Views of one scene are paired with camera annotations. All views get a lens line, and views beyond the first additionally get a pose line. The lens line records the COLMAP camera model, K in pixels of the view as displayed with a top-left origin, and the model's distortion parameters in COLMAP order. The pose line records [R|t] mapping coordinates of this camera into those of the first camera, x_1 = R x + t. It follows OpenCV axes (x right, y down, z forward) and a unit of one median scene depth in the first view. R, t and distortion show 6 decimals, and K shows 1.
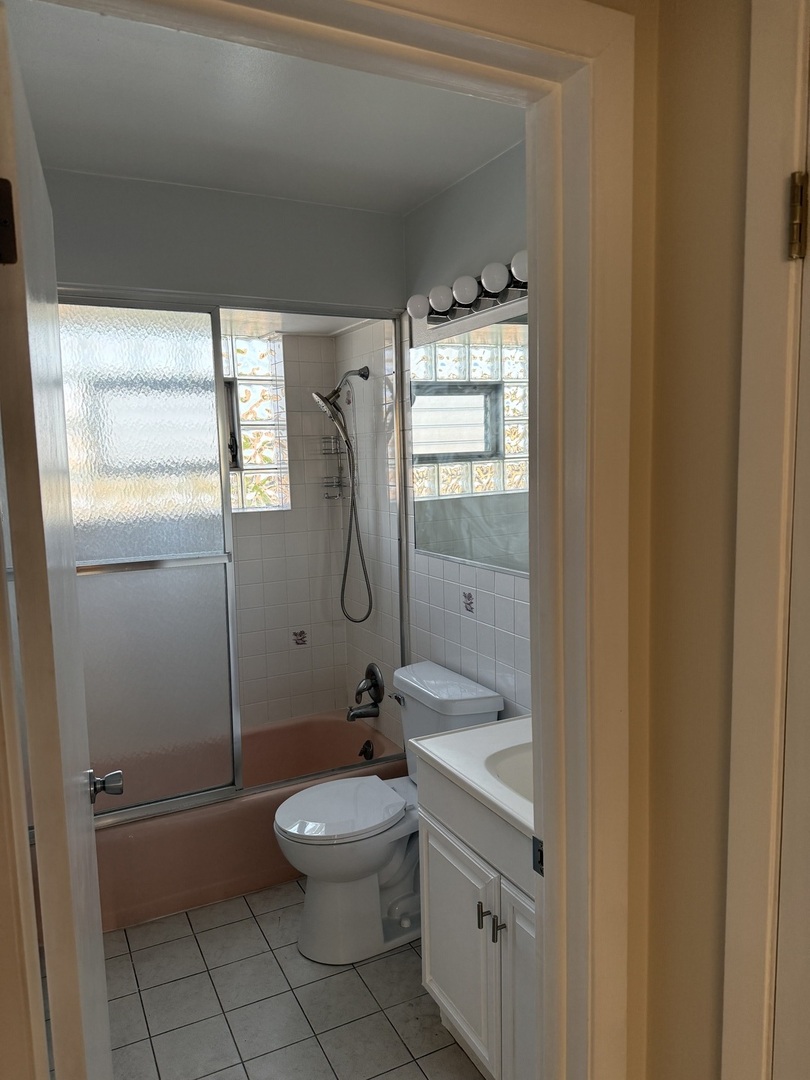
lens RADIAL K [[762.1, 0, 405.0], [0, 762.1, 540.0], [0, 0, 1]] dist [-0.005355, -0.003108]
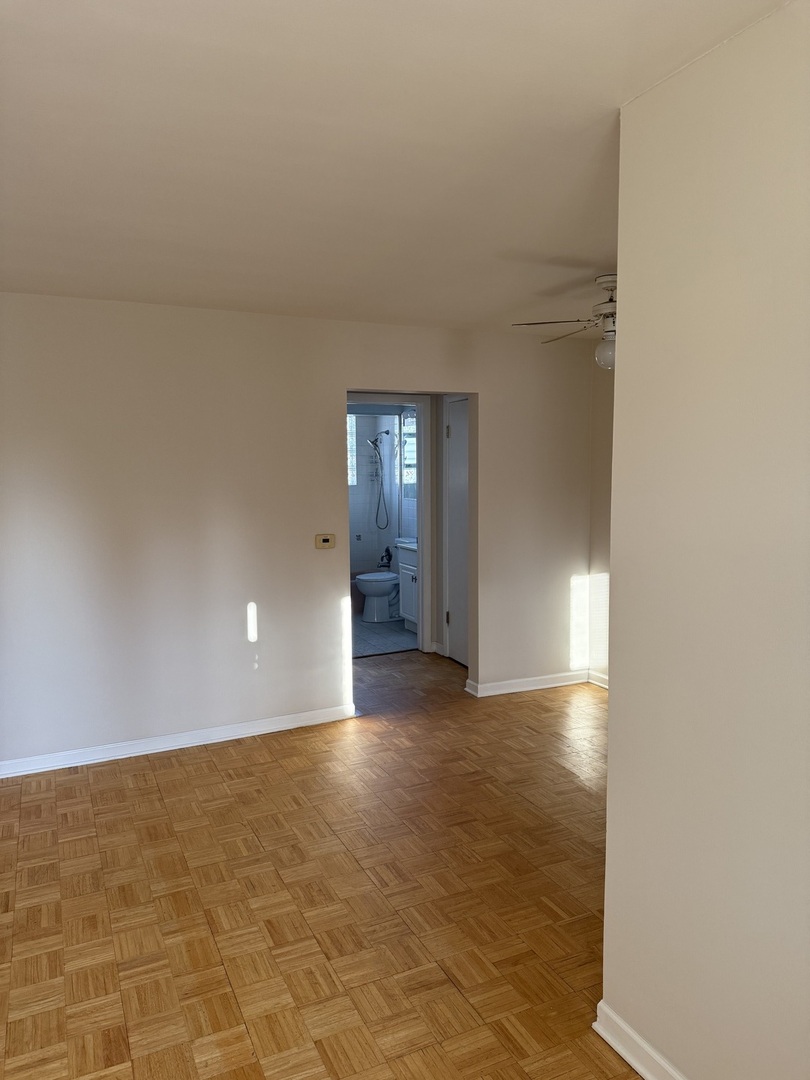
lens RADIAL K [[762.1, 0, 405.0], [0, 762.1, 540.0], [0, 0, 1]] dist [-0.005355, -0.003108]
pose [[0.999461, 0.021255, -0.025031, 0.079501], [-0.021469, 0.999735, -0.008313, 0.167426], [0.024848, 0.008846, 0.999652, -1.579448]]
